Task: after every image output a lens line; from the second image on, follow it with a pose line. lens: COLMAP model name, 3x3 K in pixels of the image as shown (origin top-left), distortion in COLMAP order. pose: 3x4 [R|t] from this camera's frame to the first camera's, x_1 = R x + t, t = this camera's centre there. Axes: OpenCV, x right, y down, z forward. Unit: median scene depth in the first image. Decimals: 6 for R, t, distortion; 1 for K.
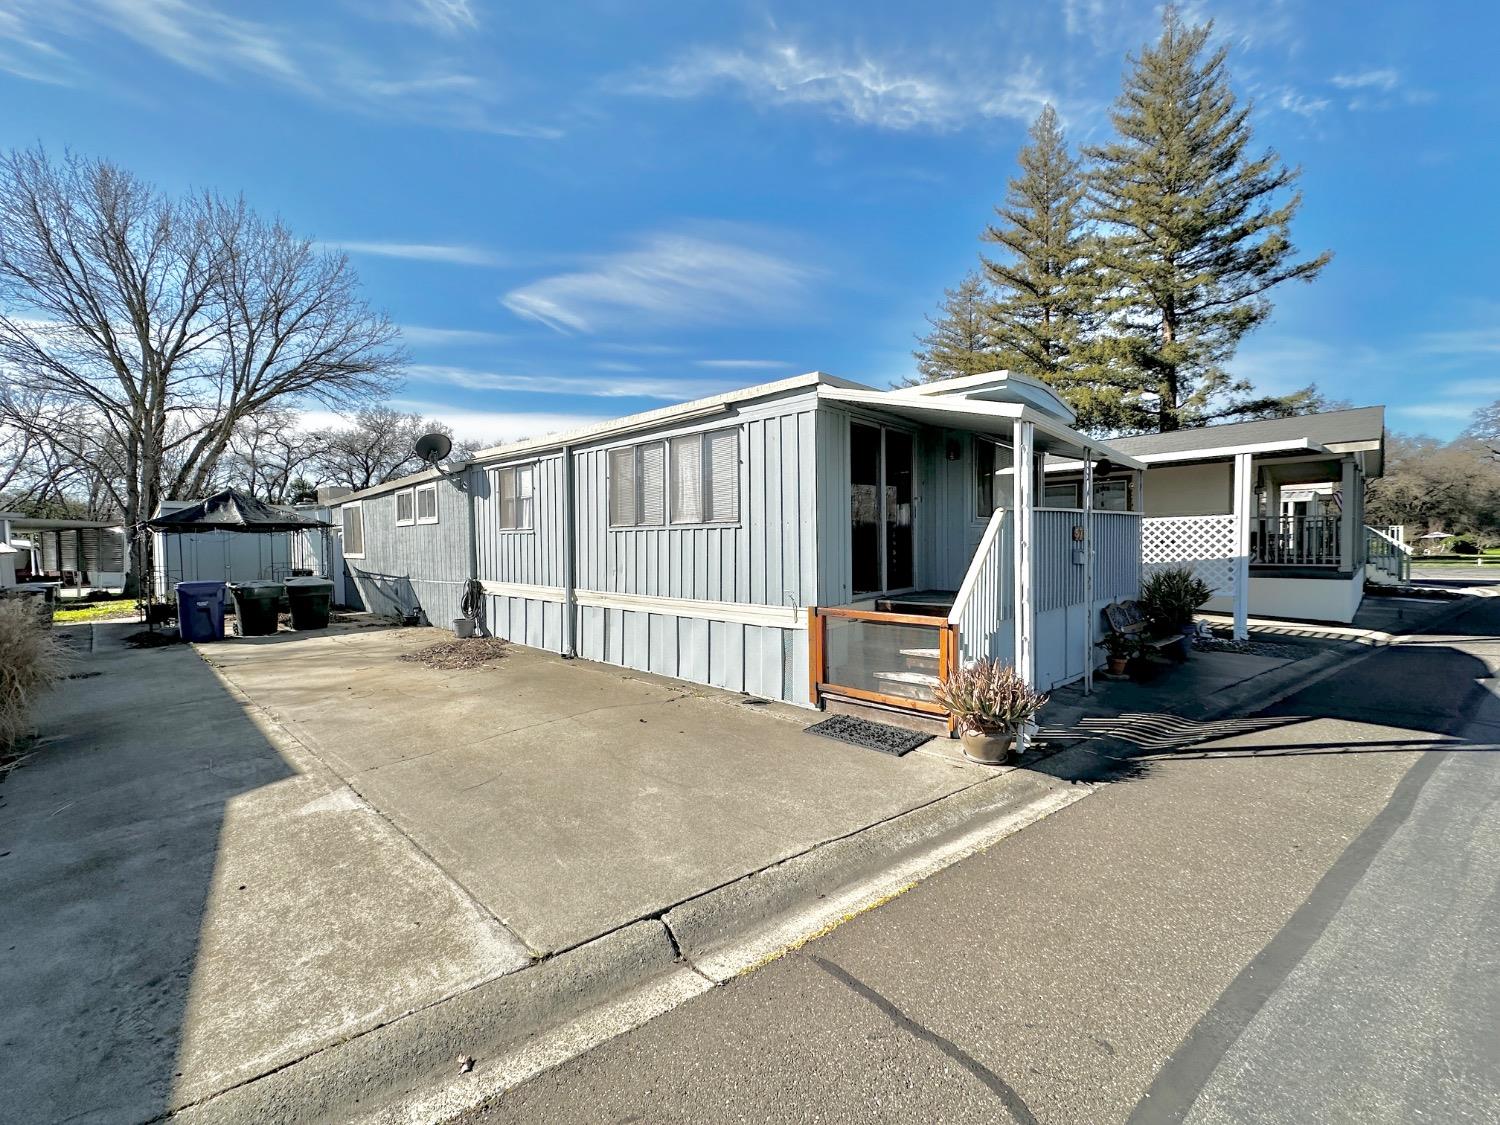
lens RADIAL K [[599.8, 0, 752.4], [0, 599.8, 560.8], [0, 0, 1]] dist [-0.001132, 0.000306]
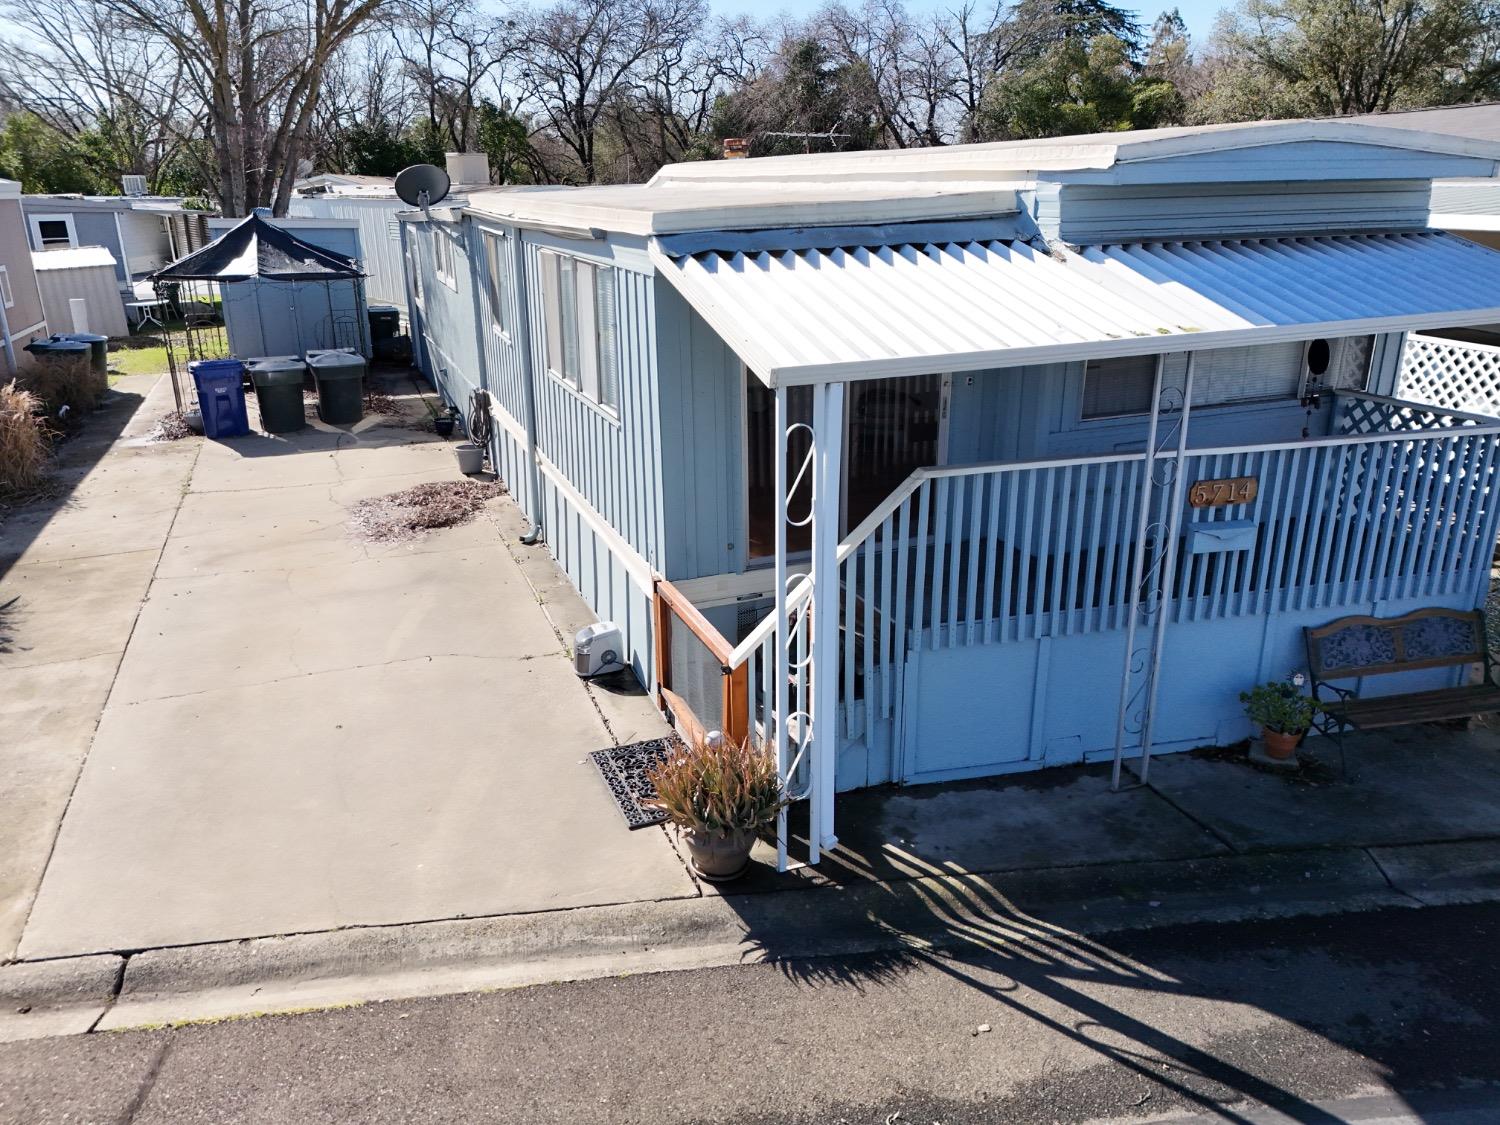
lens RADIAL K [[1107.4, 0, 750.0], [0, 1107.4, 562.5], [0, 0, 1]] dist [0.030134, -0.006377]
pose [[0.891432, 0.149735, -0.427701, 0.199438], [-0.016628, 0.954004, 0.299332, -0.086021], [0.452849, -0.259723, 0.852920, -0.000598]]
